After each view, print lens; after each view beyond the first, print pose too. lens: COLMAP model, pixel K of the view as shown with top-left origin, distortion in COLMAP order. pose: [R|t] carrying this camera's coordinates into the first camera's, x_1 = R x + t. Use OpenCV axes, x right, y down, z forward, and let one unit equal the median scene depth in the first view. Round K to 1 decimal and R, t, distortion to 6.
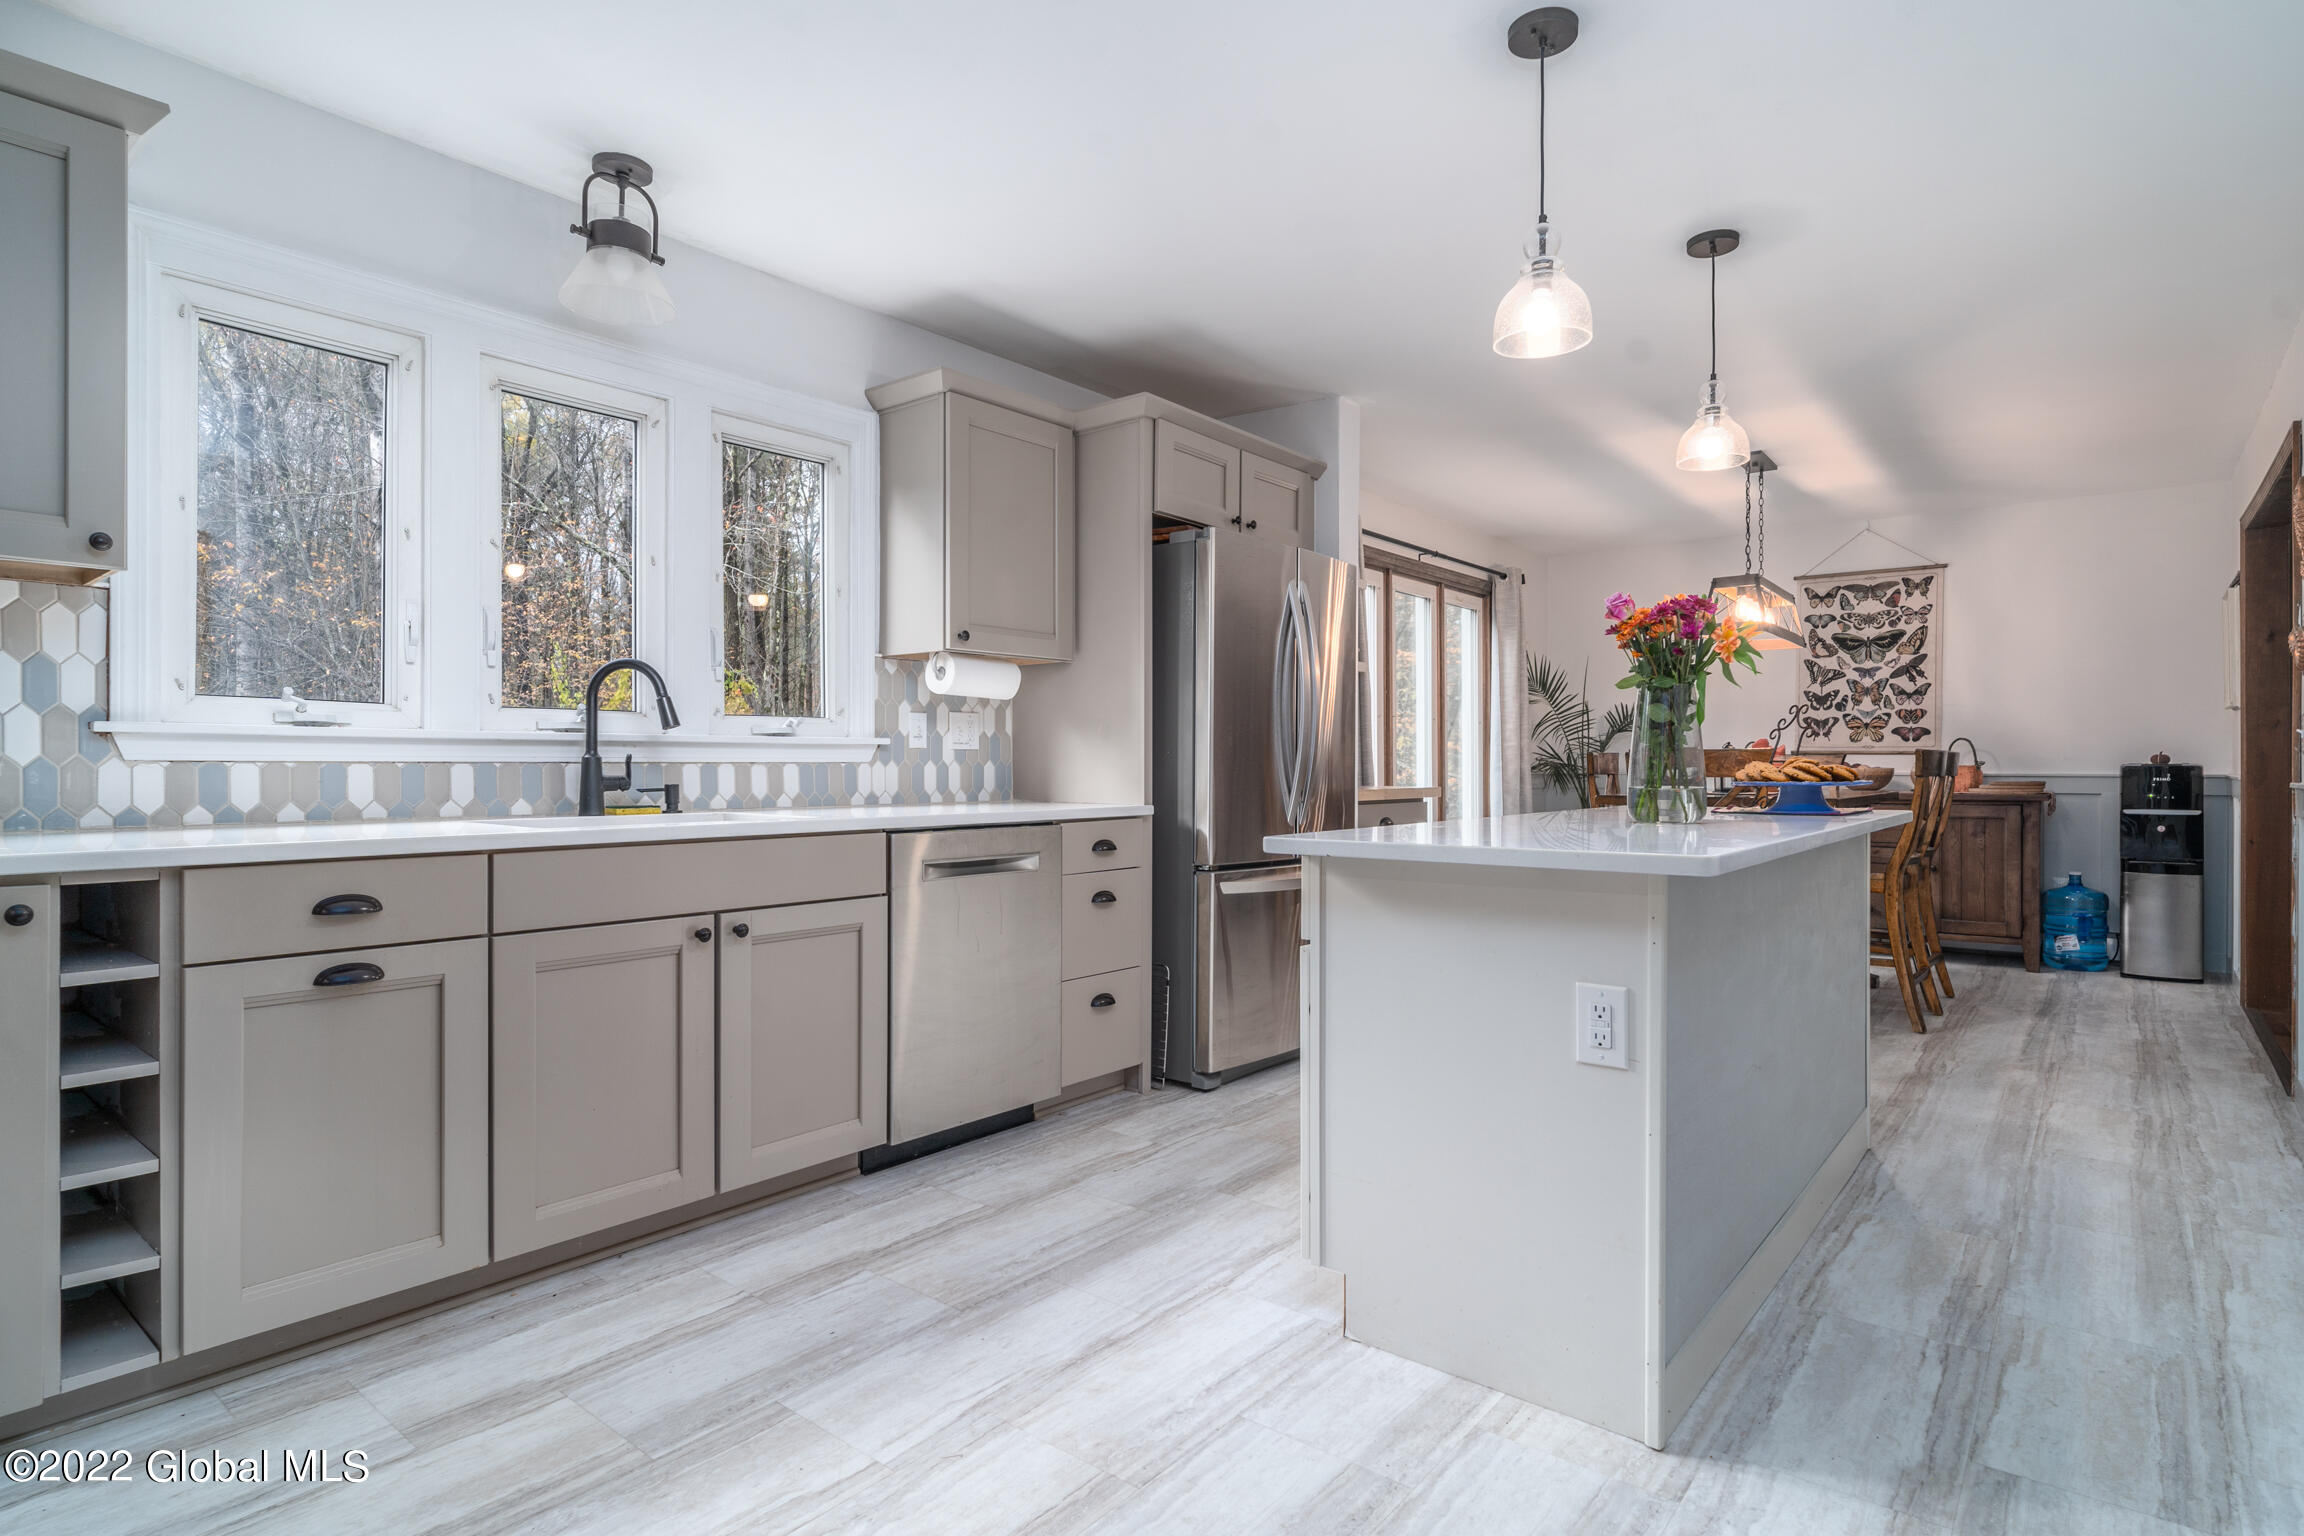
lens RADIAL K [[1123.0, 0, 1152.0], [0, 1123.0, 768.0], [0, 0, 1]] dist [-0.003459, 0.001812]
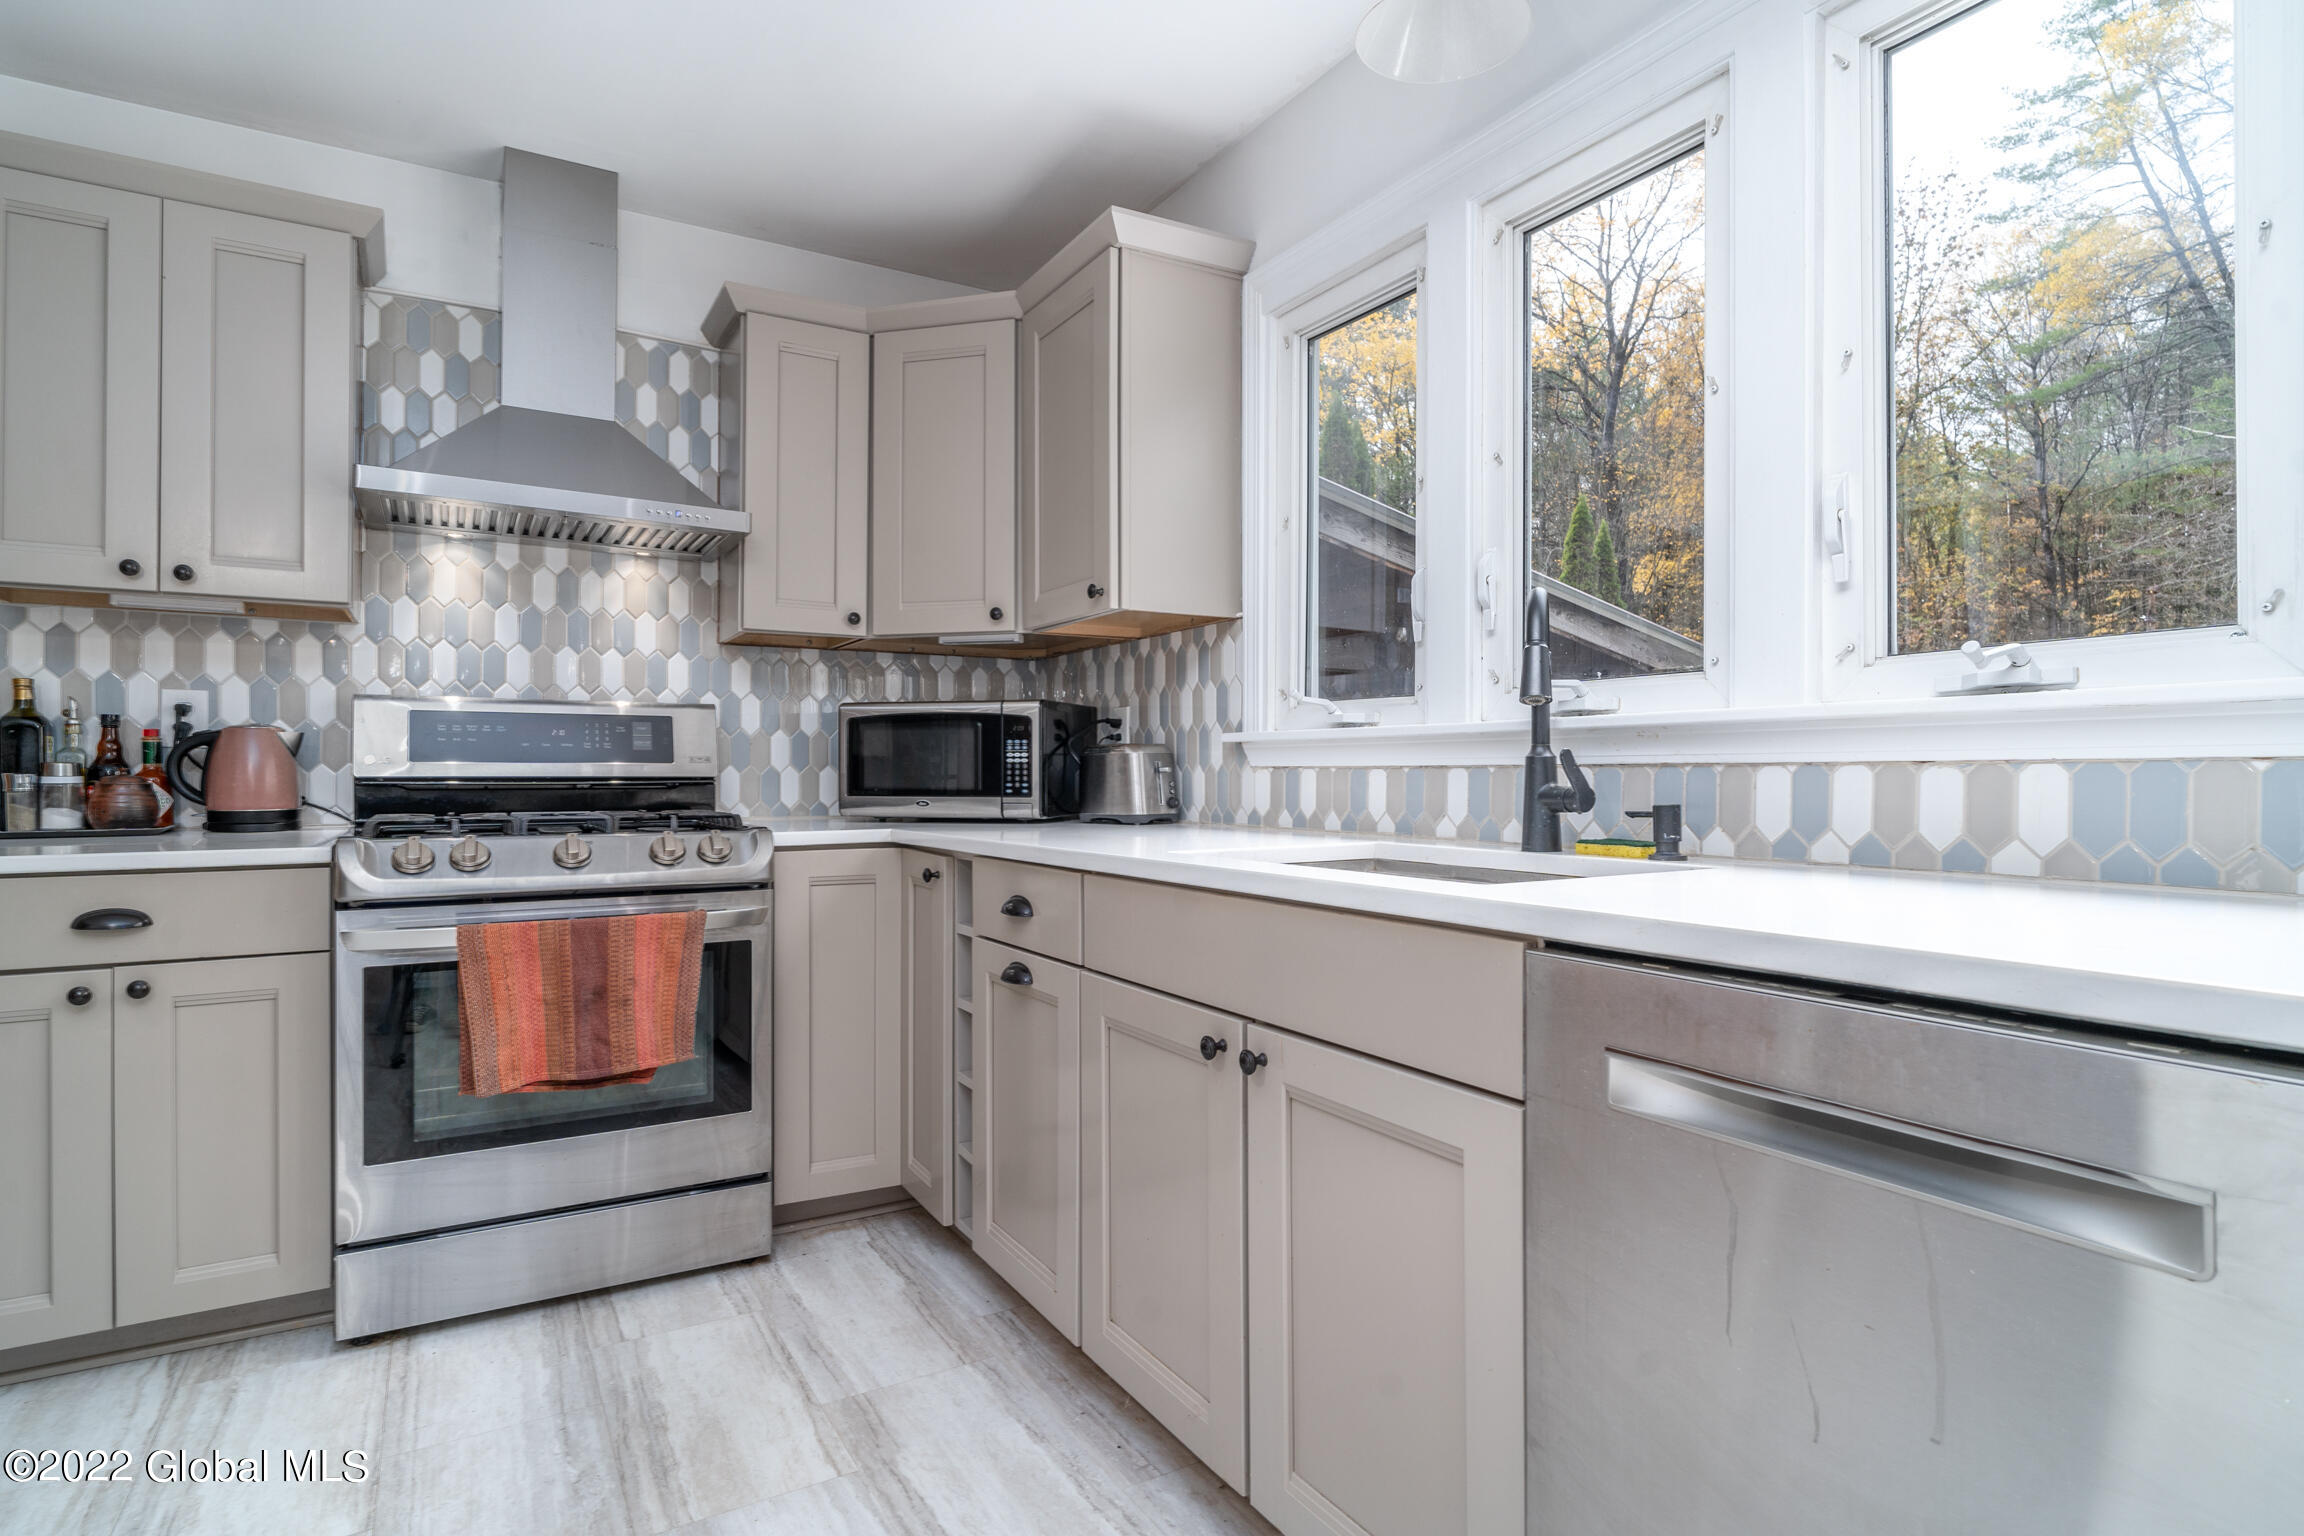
lens RADIAL K [[1123.0, 0, 1152.0], [0, 1123.0, 768.0], [0, 0, 1]] dist [-0.003459, 0.001812]
pose [[-0.342215, -0.005564, -0.939605, 0.174438], [0.001690, 0.999977, -0.006538, 0.000452], [0.939620, -0.003826, -0.342198, 1.130686]]
